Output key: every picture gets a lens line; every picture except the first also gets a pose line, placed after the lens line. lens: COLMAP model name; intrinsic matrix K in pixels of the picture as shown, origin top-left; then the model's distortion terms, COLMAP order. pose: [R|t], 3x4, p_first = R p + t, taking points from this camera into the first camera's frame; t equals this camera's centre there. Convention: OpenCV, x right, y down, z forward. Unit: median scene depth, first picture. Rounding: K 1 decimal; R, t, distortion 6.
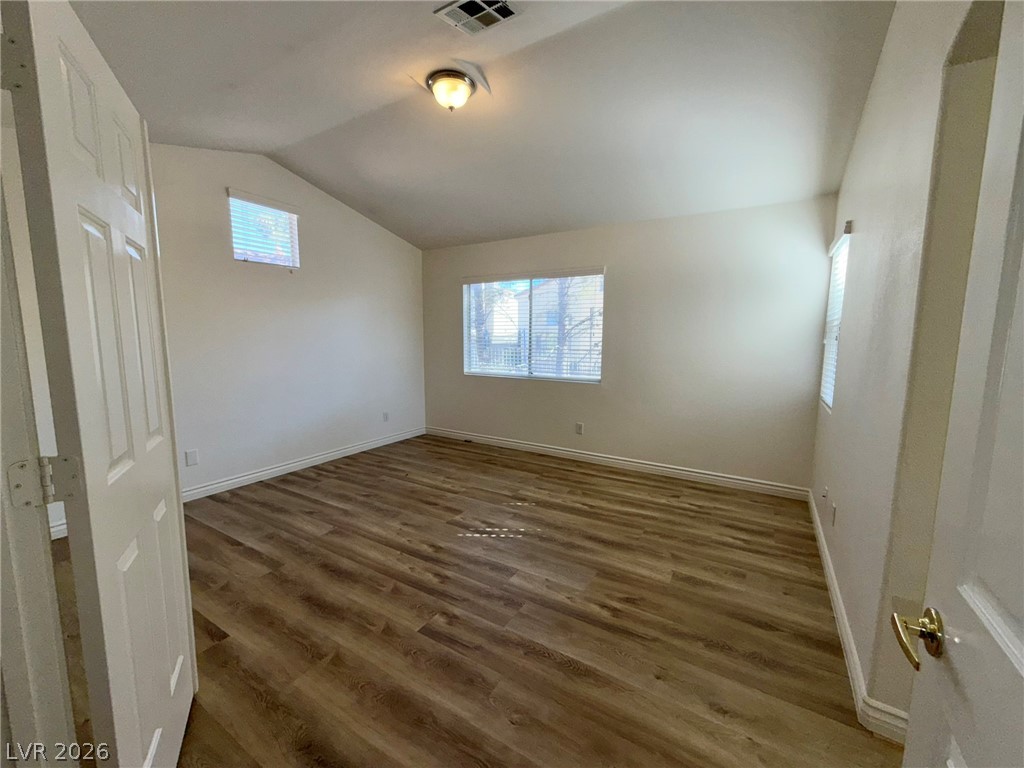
lens RADIAL K [[408.2, 0, 509.1], [0, 408.2, 384.5], [0, 0, 1]] dist [0.000151, 0.000386]
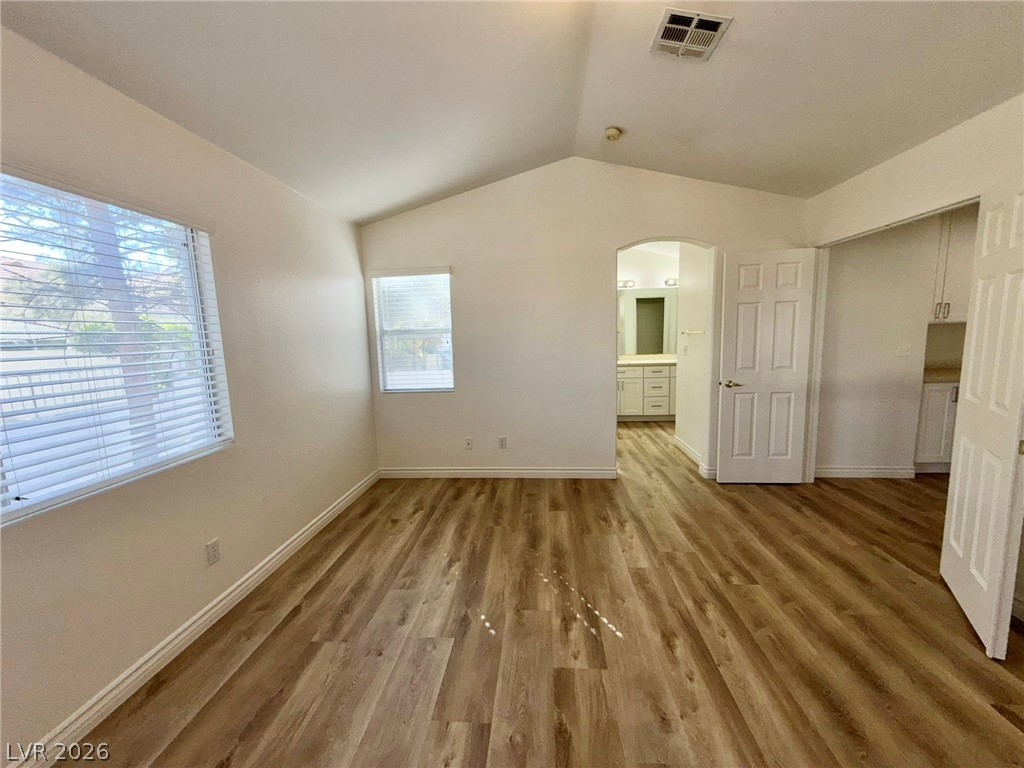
lens RADIAL K [[415.2, 0, 512.0], [0, 415.2, 384.0], [0, 0, 1]] dist [0.000132, 0.000344]
pose [[-0.457100, -0.102641, 0.883473, -0.625206], [0.134181, 0.973992, 0.182581, -0.195763], [-0.879235, 0.202003, -0.431440, 1.410590]]
